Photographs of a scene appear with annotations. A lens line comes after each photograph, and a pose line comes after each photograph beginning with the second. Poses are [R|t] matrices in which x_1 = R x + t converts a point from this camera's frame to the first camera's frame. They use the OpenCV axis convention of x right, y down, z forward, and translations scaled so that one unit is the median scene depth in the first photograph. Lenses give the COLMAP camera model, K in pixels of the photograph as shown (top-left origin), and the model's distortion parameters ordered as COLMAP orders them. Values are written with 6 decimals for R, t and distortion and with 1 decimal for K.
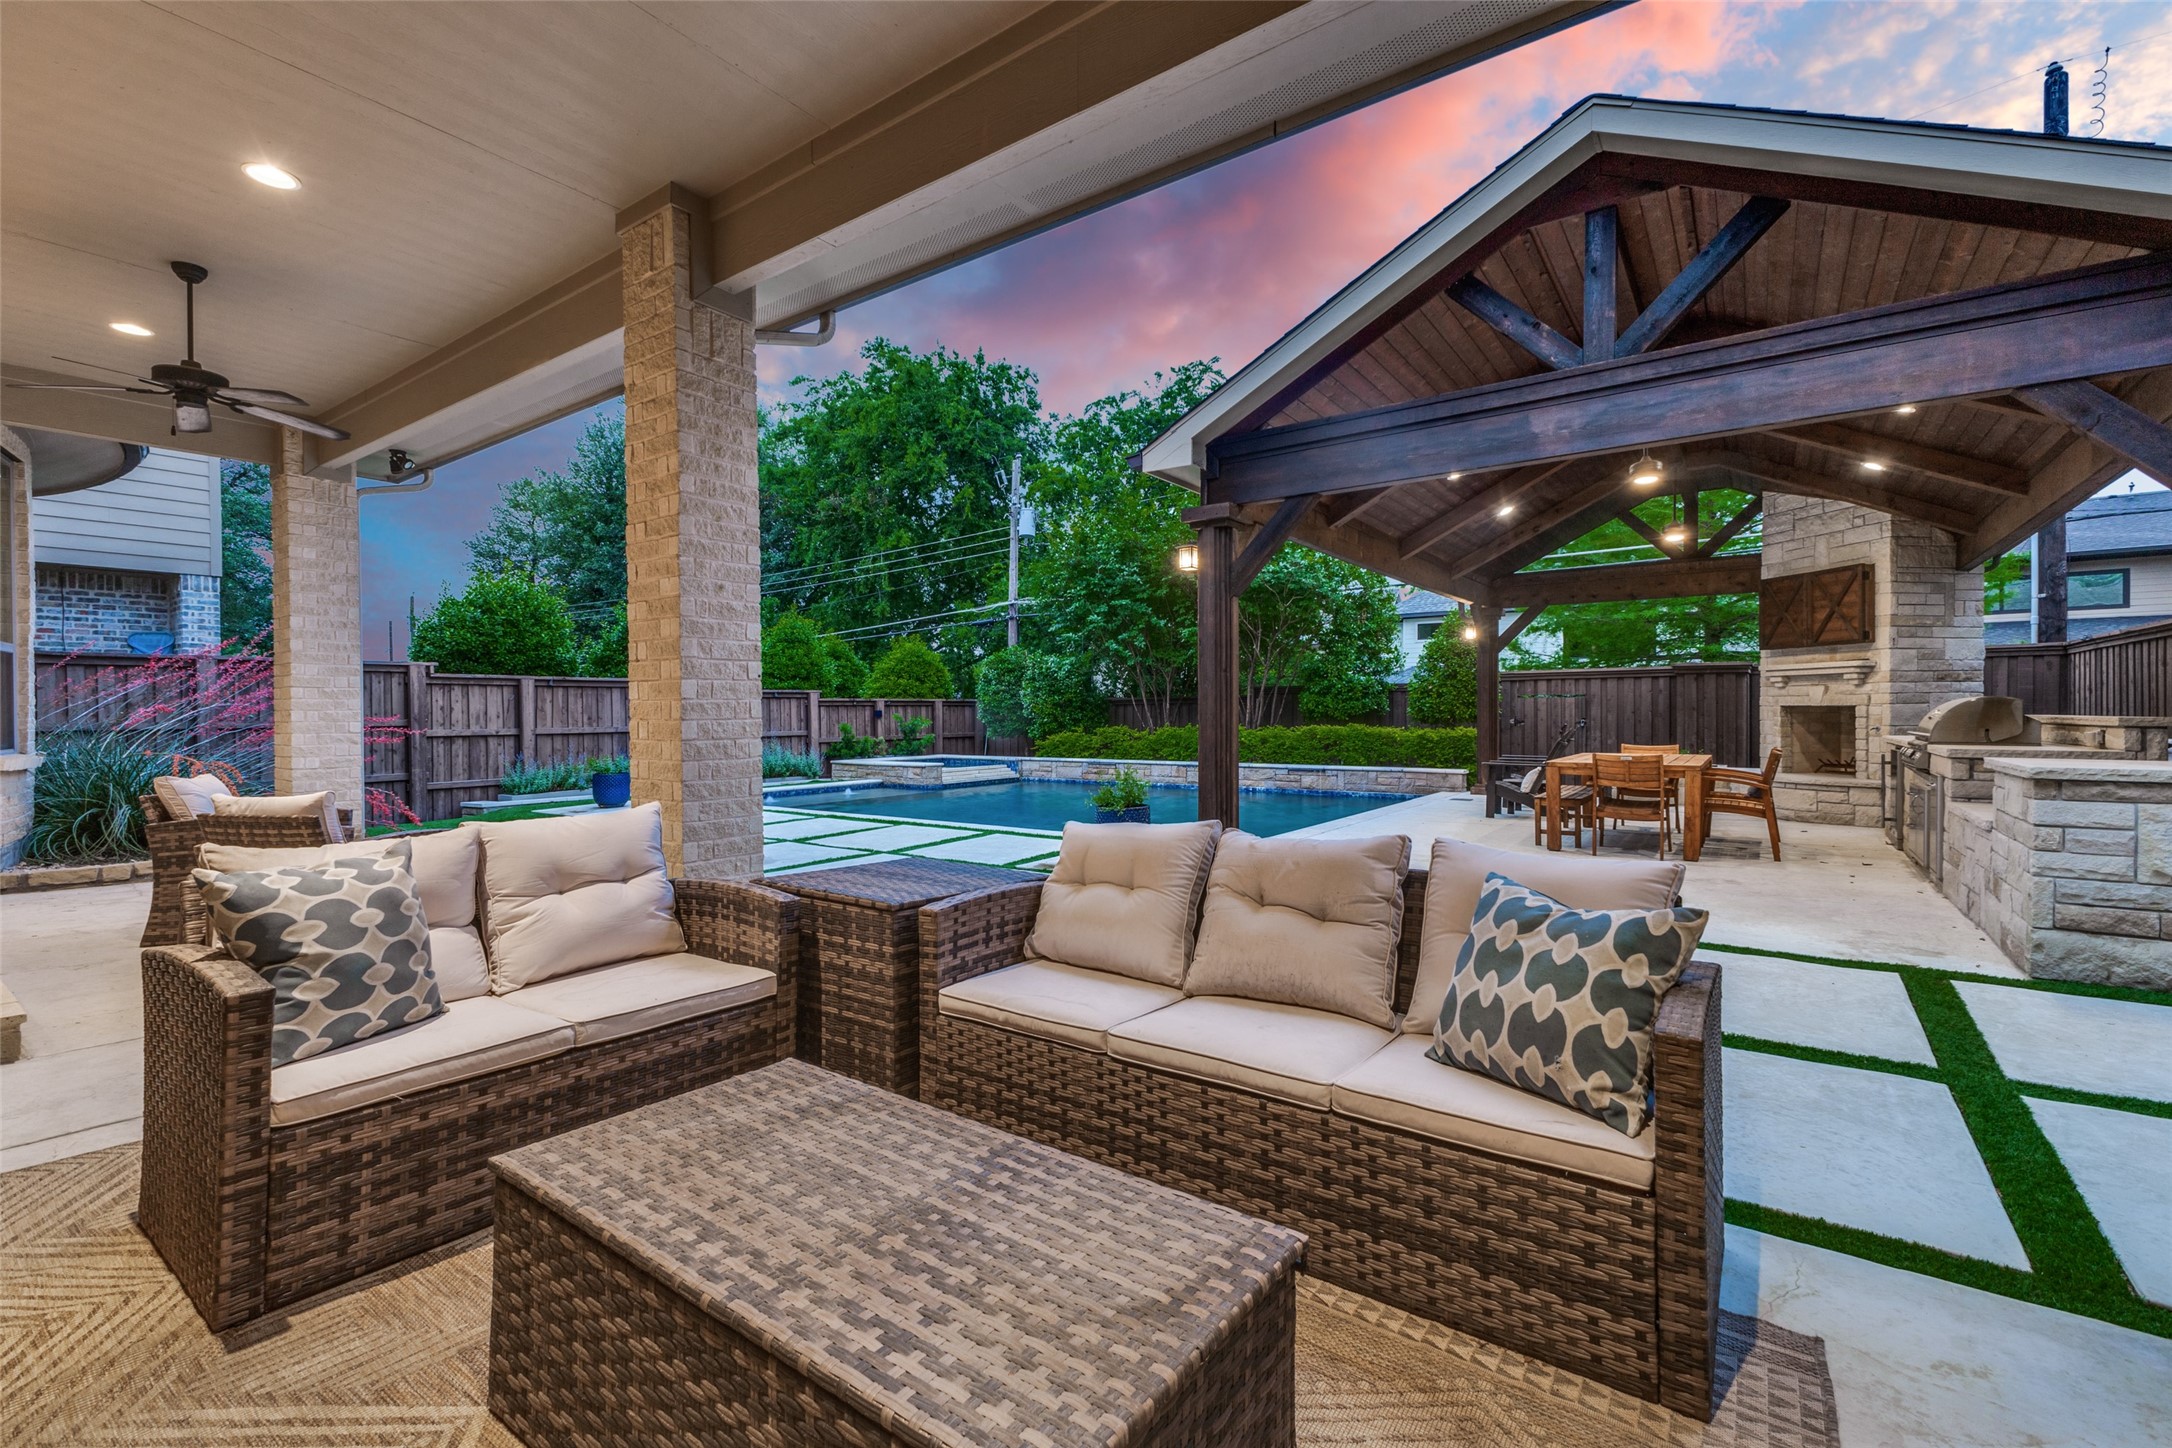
lens RADIAL K [[934.1, 0, 1087.6], [0, 934.1, 719.5], [0, 0, 1]] dist [0.012280, -0.001962]
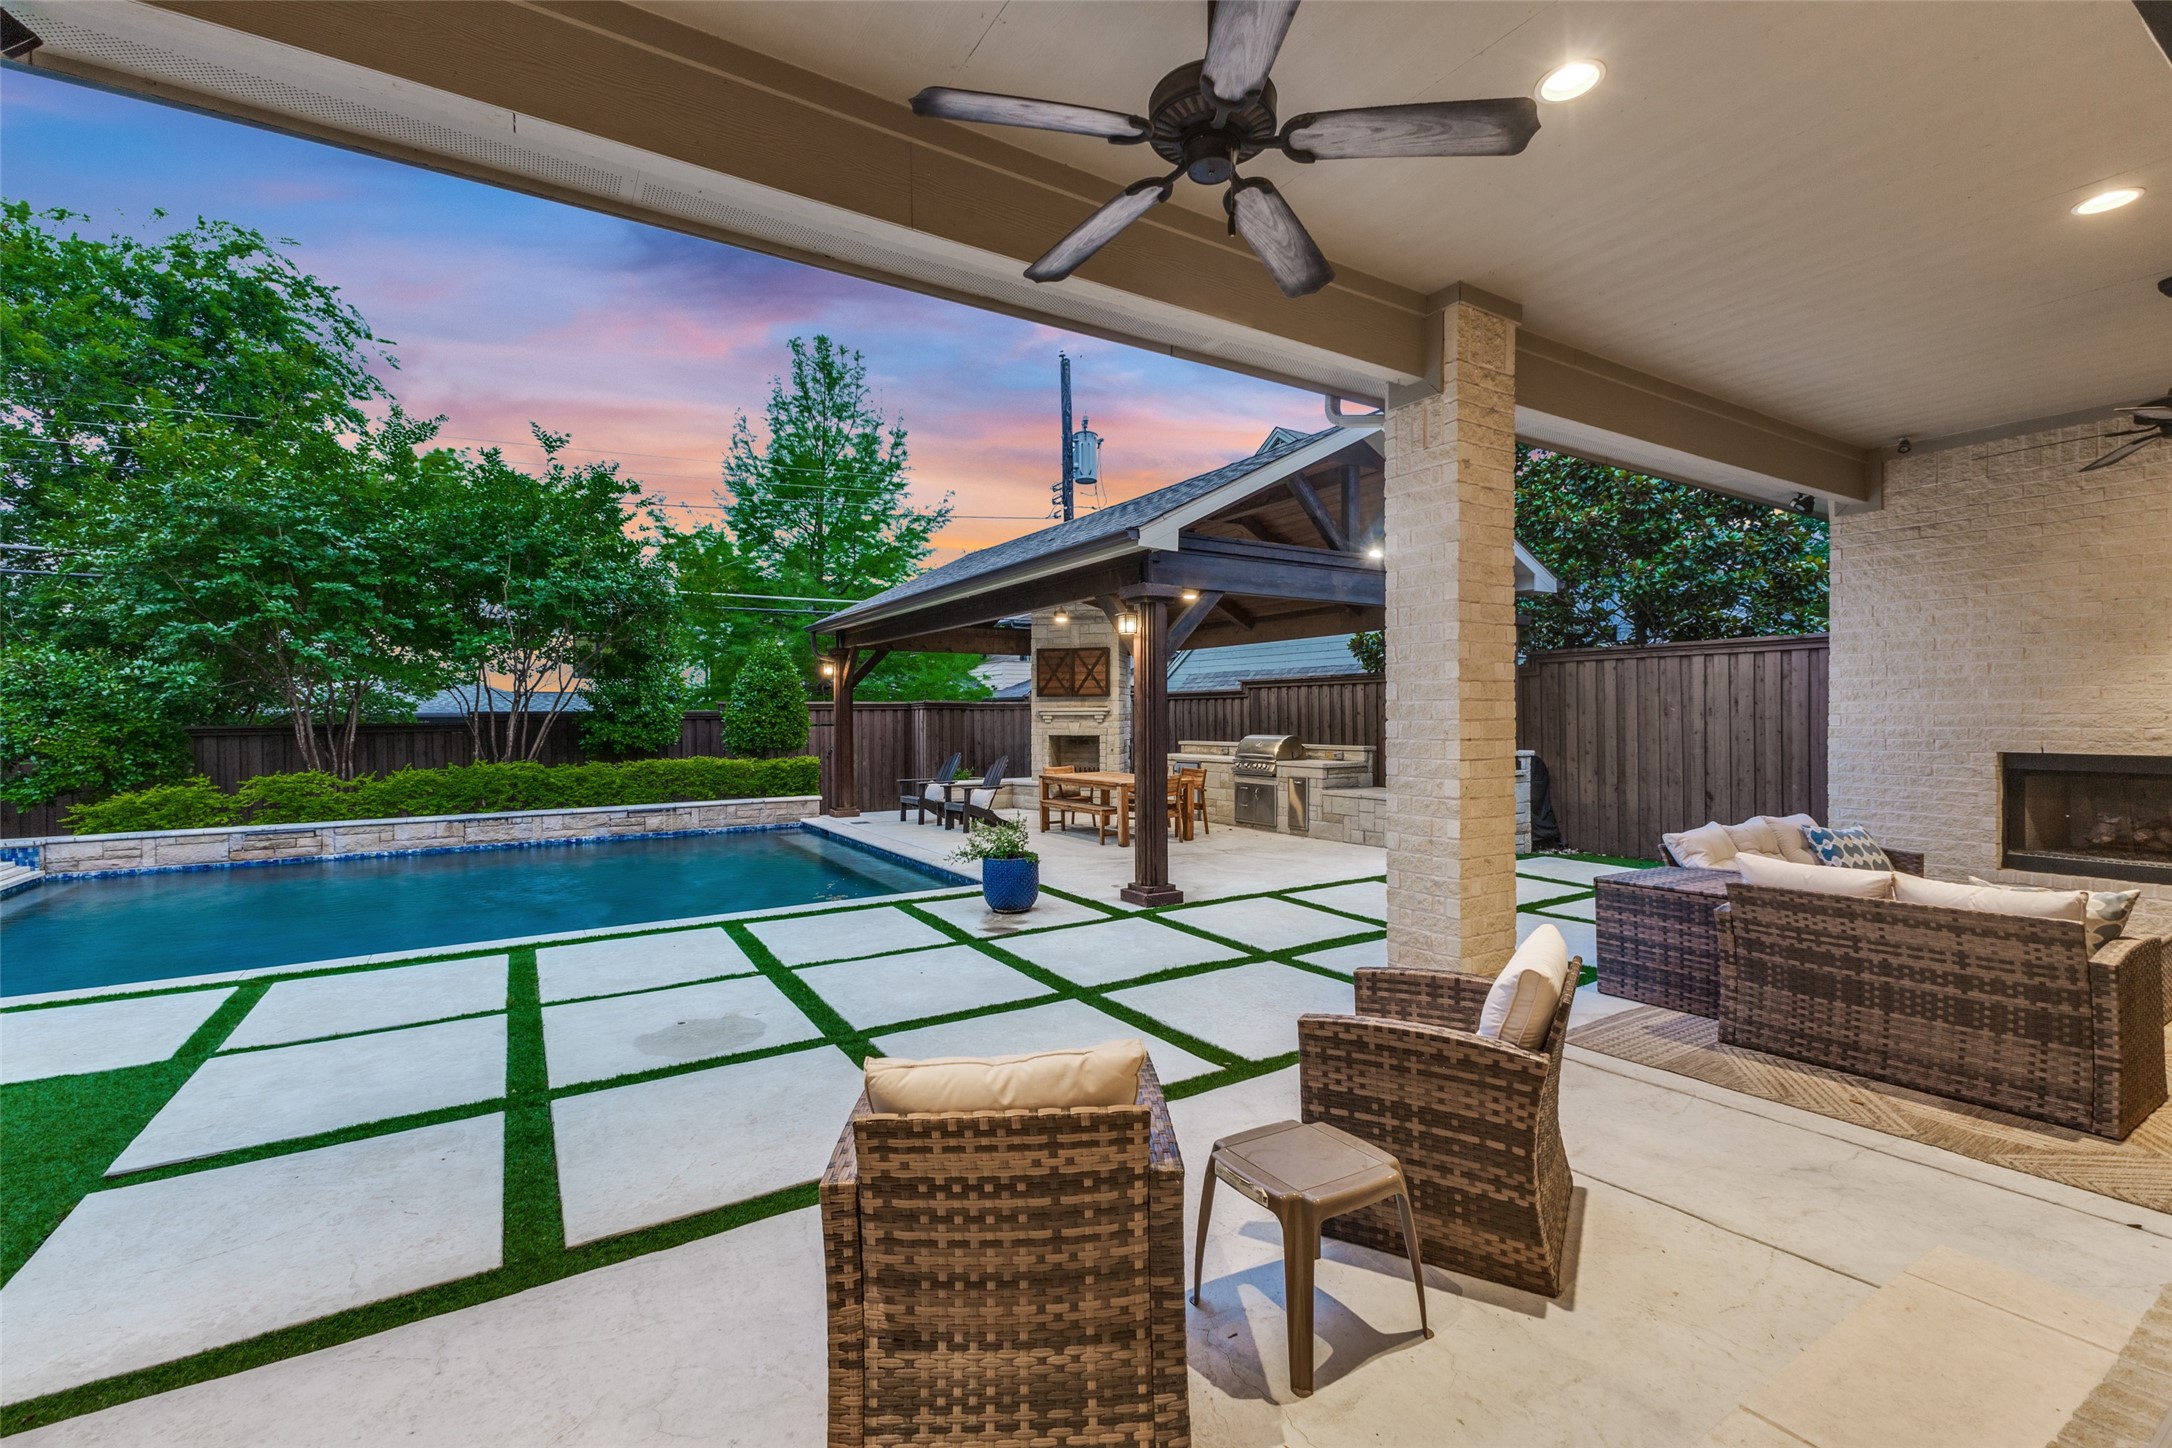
lens RADIAL K [[934.1, 0, 1092.3], [0, 934.1, 723.2], [0, 0, 1]] dist [0.012280, -0.001962]
pose [[0.373517, -0.005436, 0.927607, -0.612382], [0.012206, 0.999925, 0.000945, -0.034816], [-0.927543, 0.010969, 0.373555, 0.395153]]
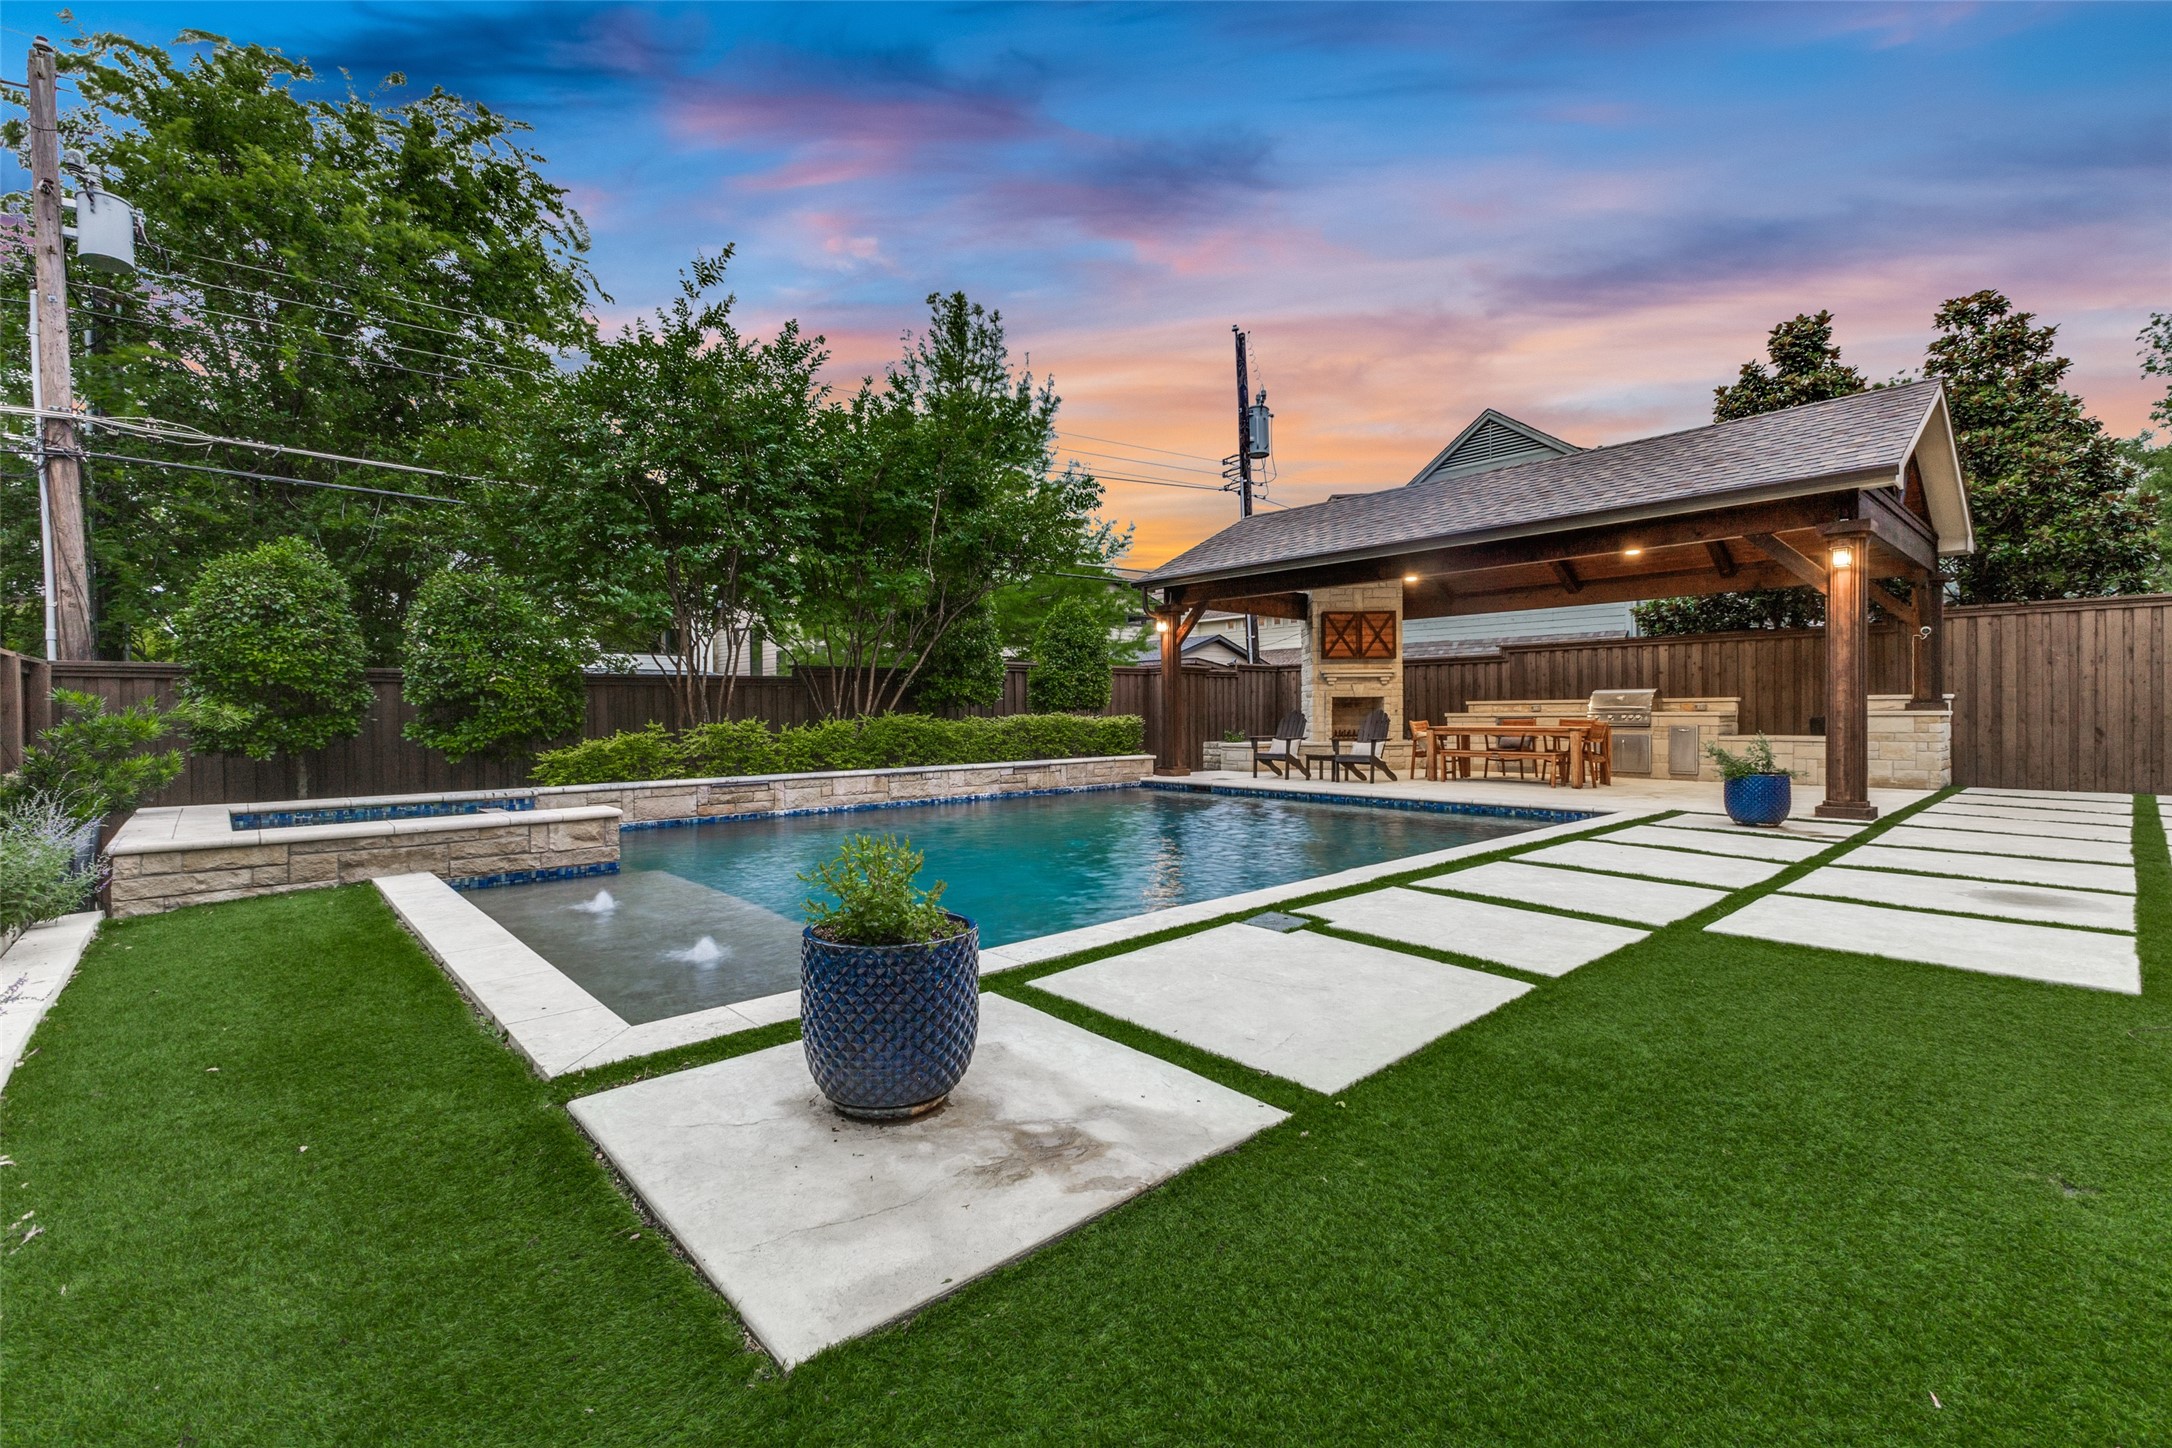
lens RADIAL K [[934.1, 0, 1089.3], [0, 934.1, 725.3], [0, 0, 1]] dist [0.012280, -0.001962]
pose [[0.207065, -0.009530, 0.978281, -0.824755], [0.013367, 0.999887, 0.006912, 0.015420], [-0.978236, 0.011645, 0.207169, 1.091863]]
